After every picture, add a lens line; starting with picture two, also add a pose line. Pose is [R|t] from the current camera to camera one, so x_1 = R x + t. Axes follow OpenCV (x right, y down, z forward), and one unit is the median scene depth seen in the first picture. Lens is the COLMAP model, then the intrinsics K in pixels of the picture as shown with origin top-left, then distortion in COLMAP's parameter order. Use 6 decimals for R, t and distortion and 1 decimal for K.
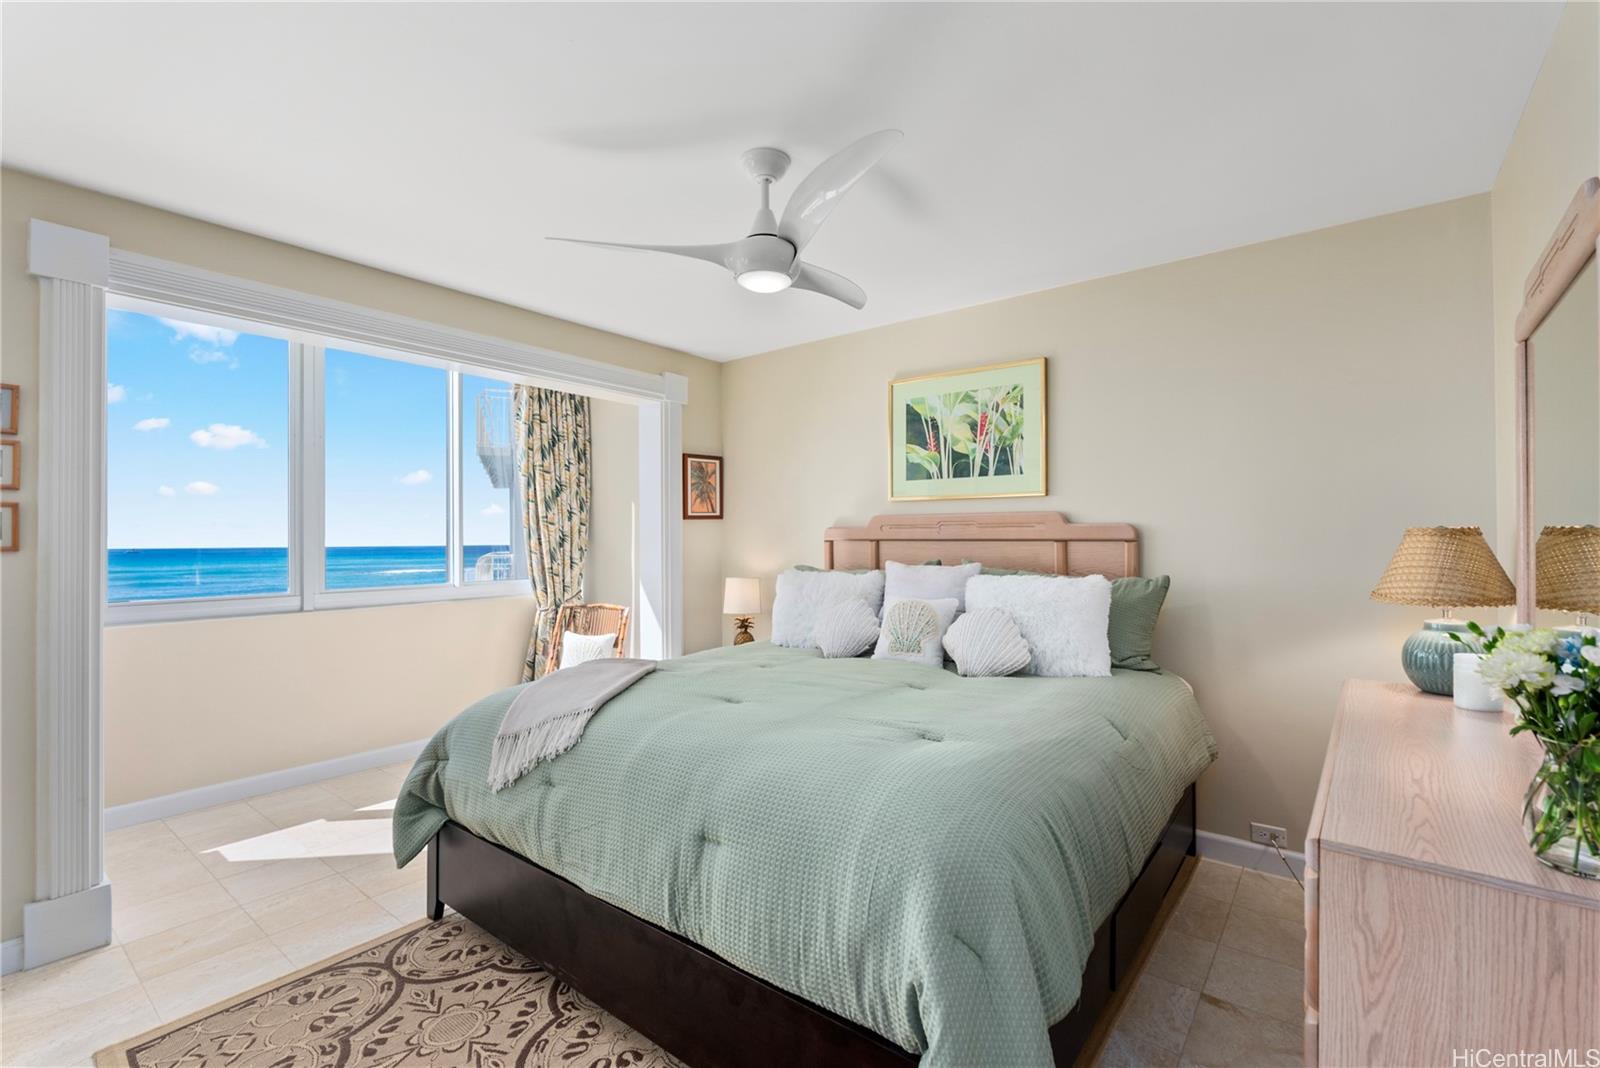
lens RADIAL K [[703.1, 0, 800.0], [0, 703.1, 534.0], [0, 0, 1]] dist [-0.001870, 0.000210]
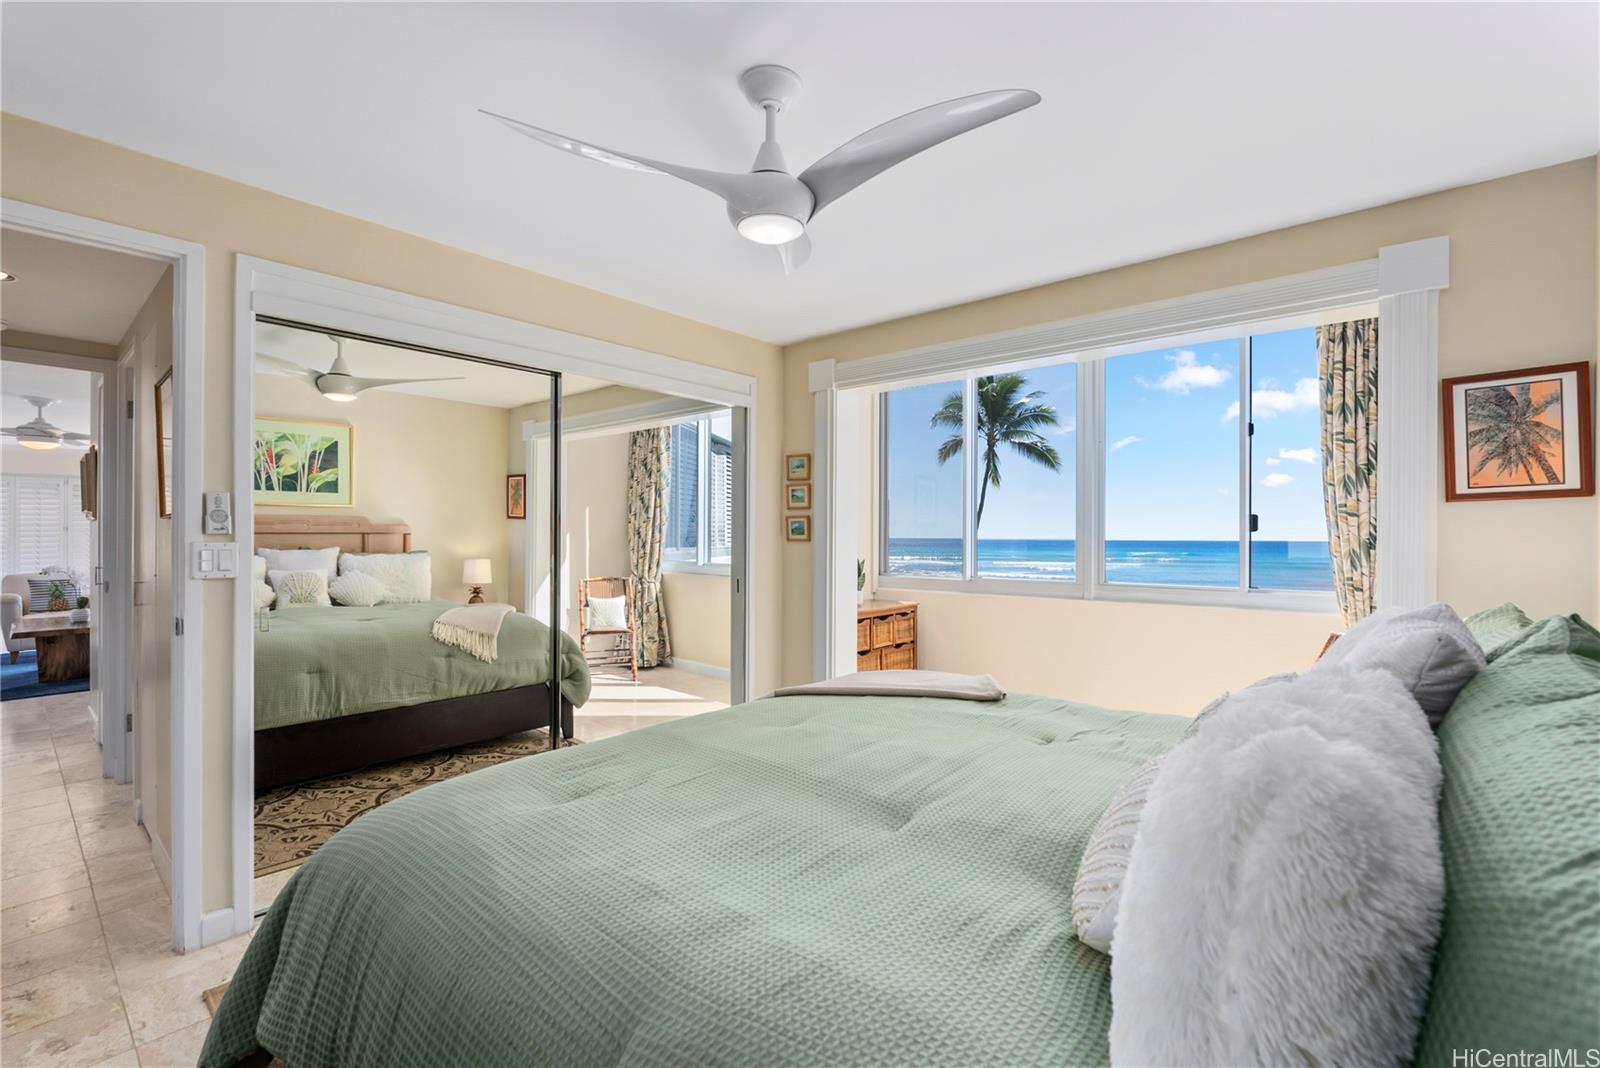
lens RADIAL K [[721.7, 0, 800.0], [0, 721.7, 534.0], [0, 0, 1]] dist [-0.002480, -0.000069]
pose [[-0.068063, 0.005223, -0.997667, 0.419720], [0.001289, 0.999986, 0.005147, 0.000600], [0.997680, -0.000936, -0.068068, 0.540690]]
